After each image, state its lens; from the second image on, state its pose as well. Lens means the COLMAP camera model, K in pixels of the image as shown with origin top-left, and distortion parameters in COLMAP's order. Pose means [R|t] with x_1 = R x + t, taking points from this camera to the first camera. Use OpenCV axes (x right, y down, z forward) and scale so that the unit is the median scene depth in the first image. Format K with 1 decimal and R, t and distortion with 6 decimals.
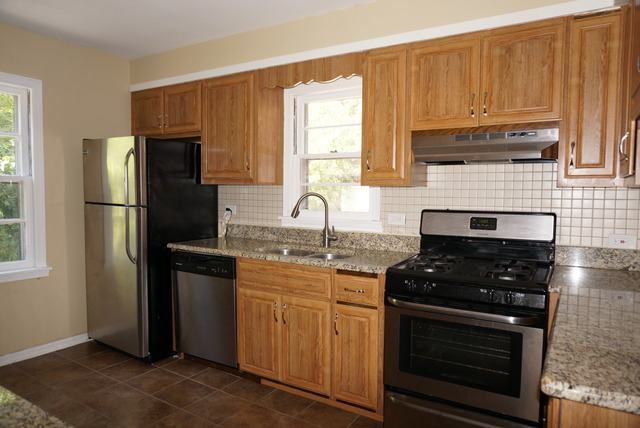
lens RADIAL K [[429.4, 0, 318.2], [0, 429.4, 215.5], [0, 0, 1]] dist [-0.001917, 0.000443]
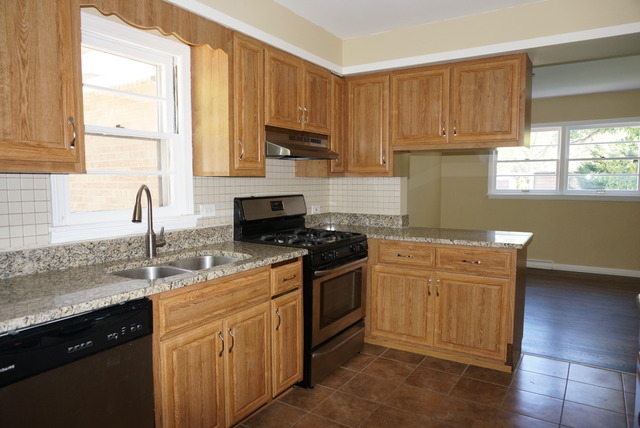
lens RADIAL K [[429.4, 0, 318.4], [0, 429.4, 212.5], [0, 0, 1]] dist [-0.001917, 0.000443]
pose [[0.025548, -0.087286, 0.995856, -0.771041], [0.057990, 0.994633, 0.085691, -0.055261], [-0.997990, 0.055560, 0.030472, 0.743441]]
